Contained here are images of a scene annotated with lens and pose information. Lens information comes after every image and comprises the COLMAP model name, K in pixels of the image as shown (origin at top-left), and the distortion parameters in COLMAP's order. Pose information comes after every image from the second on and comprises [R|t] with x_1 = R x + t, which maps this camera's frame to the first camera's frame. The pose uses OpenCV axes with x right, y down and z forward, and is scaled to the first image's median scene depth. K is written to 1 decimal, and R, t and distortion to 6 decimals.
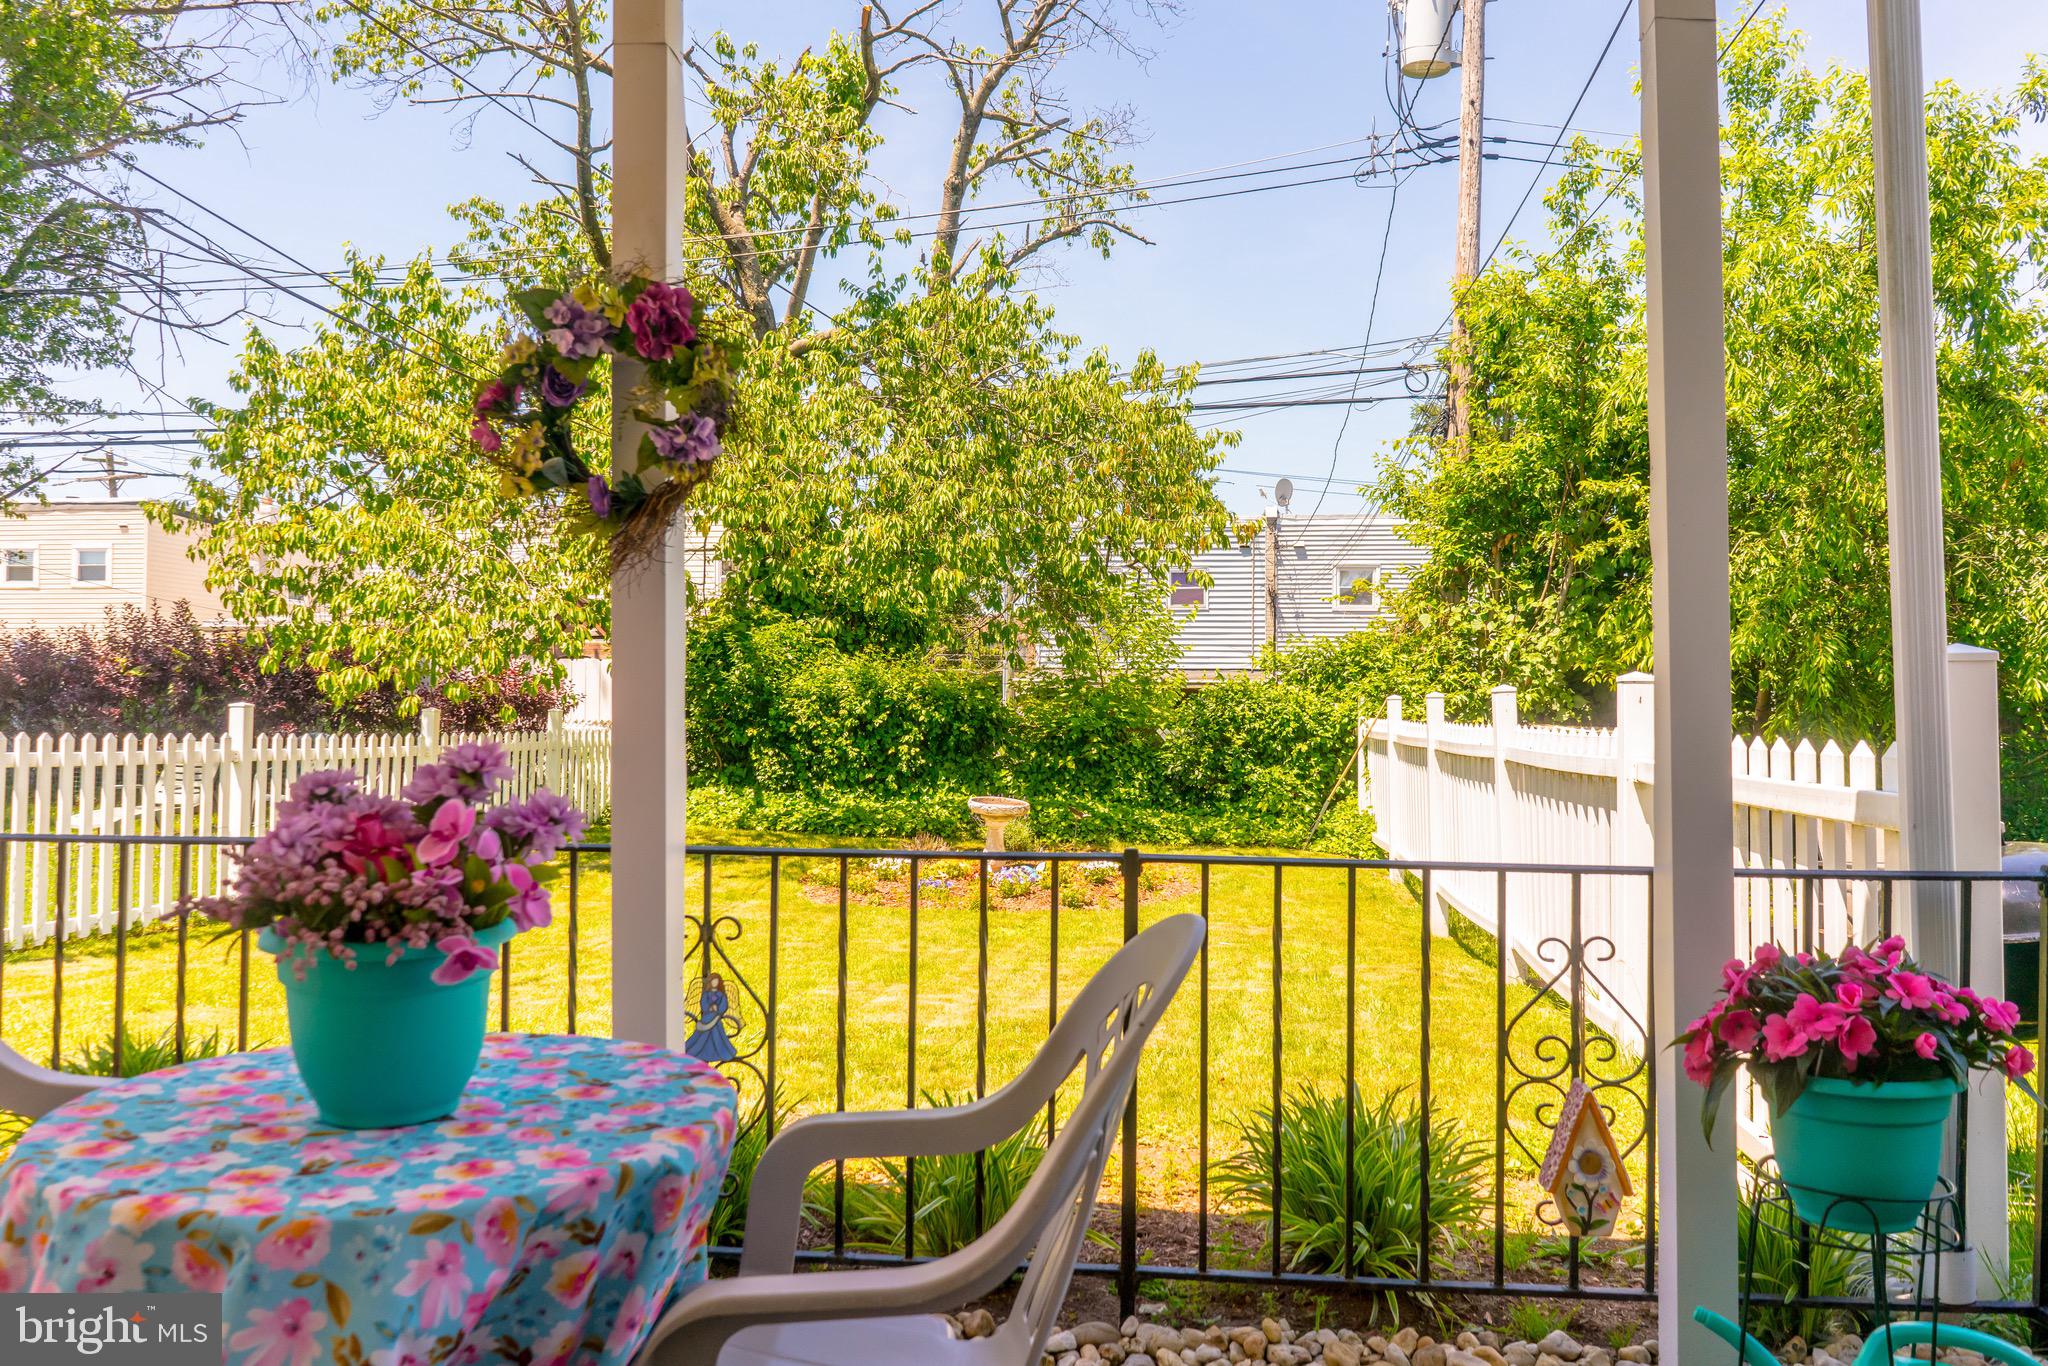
lens RADIAL K [[1602.9, 0, 1007.8], [0, 1602.9, 684.9], [0, 0, 1]] dist [-0.024901, 0.001271]
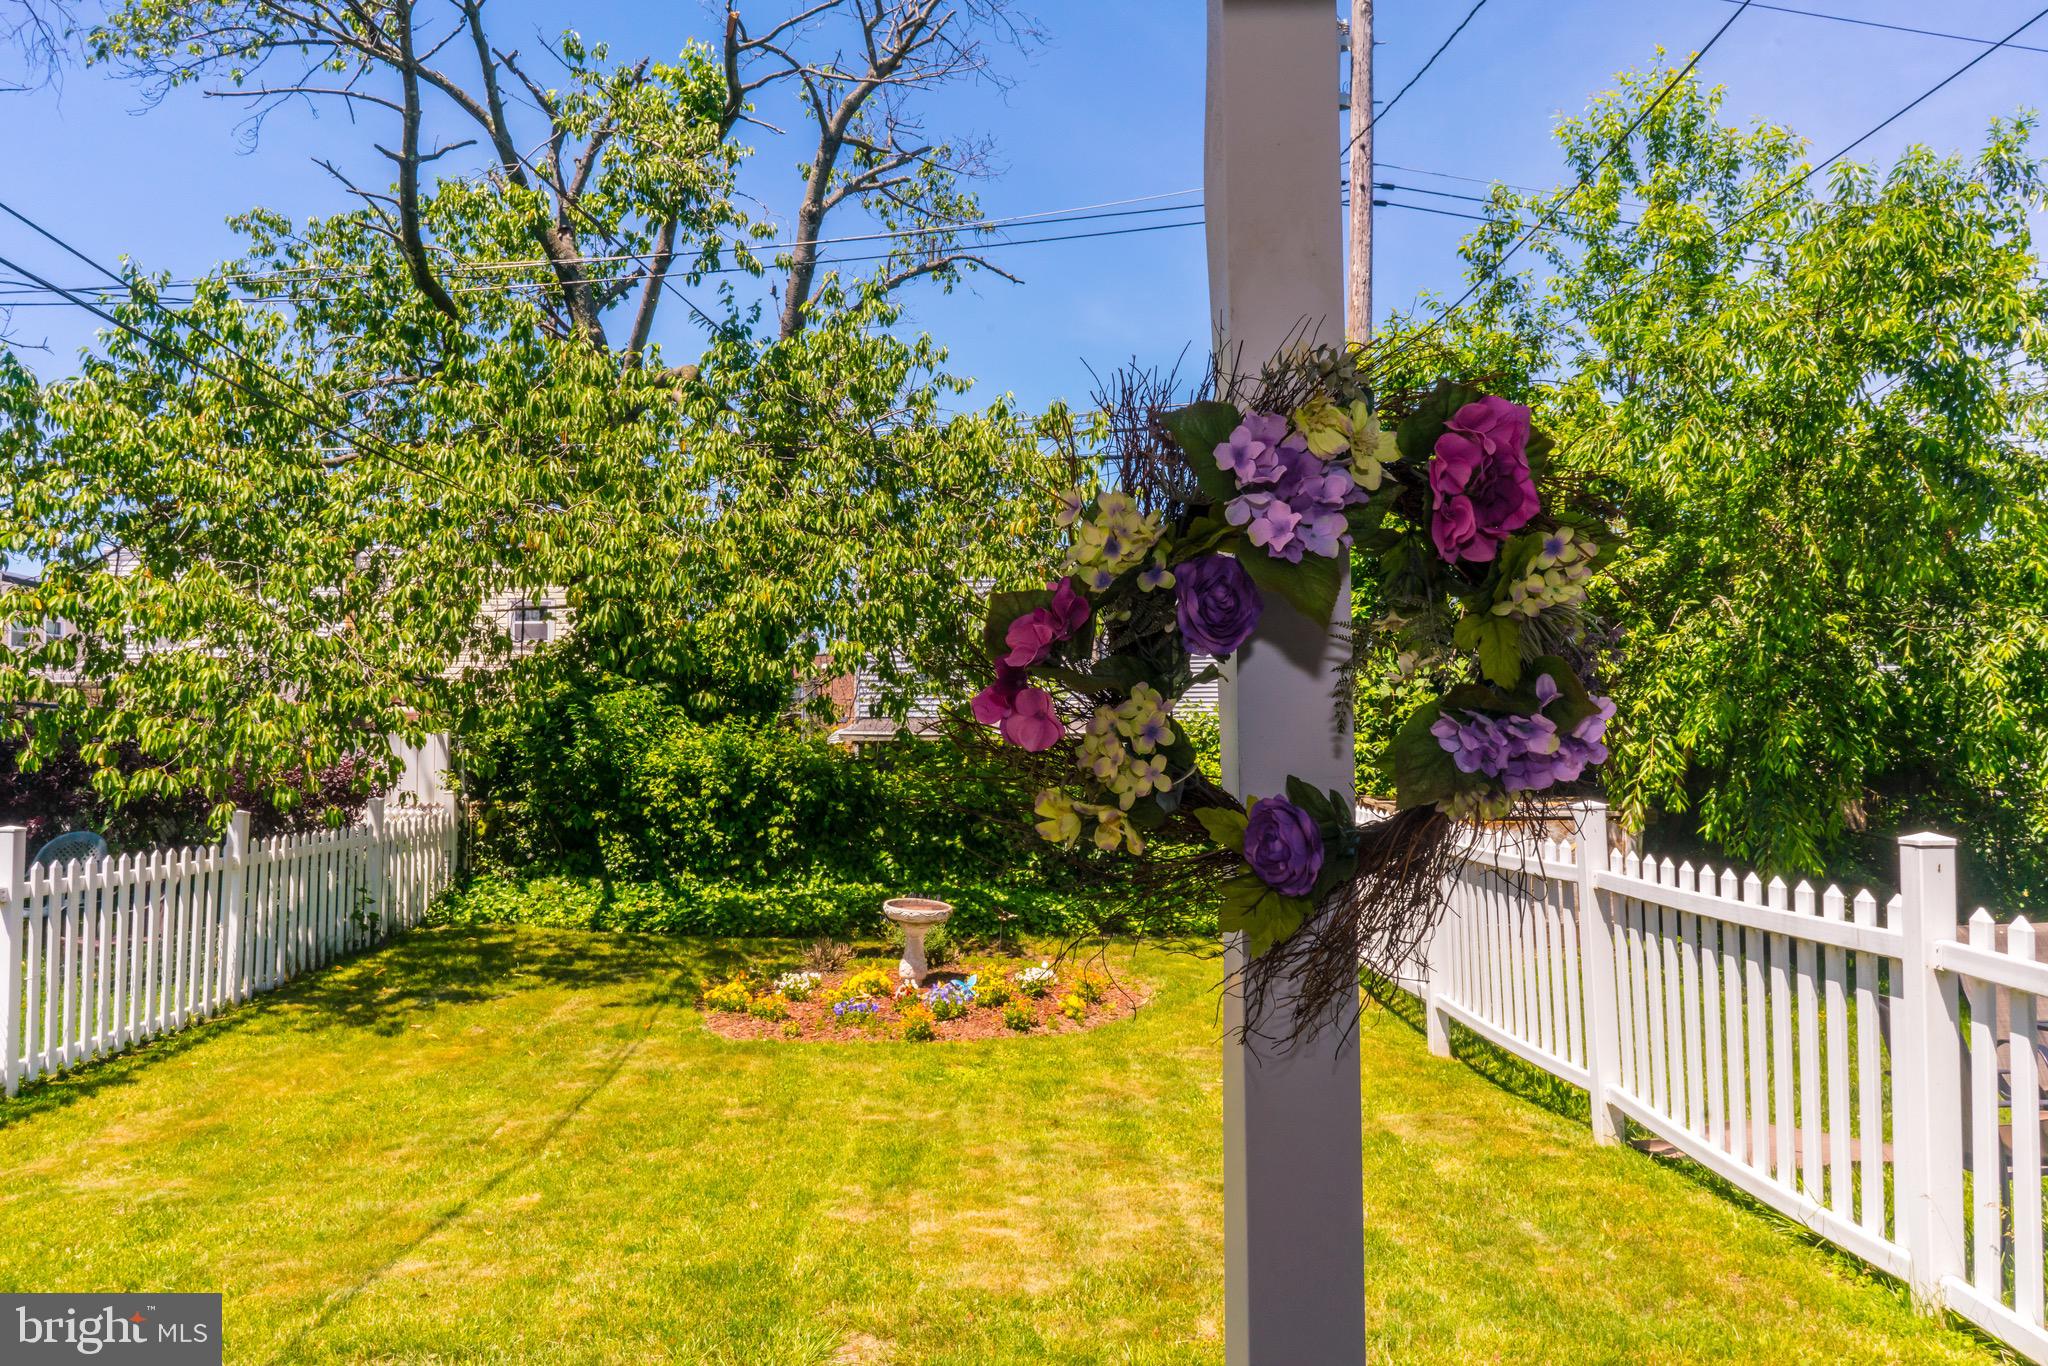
lens RADIAL K [[1602.9, 0, 1024.8], [0, 1602.9, 680.8], [0, 0, 1]] dist [-0.024901, 0.001271]
pose [[0.988523, -0.007599, 0.150878, -0.062649], [0.010992, 0.999705, -0.021668, -0.024683], [-0.150669, 0.023077, 0.988315, 0.087316]]
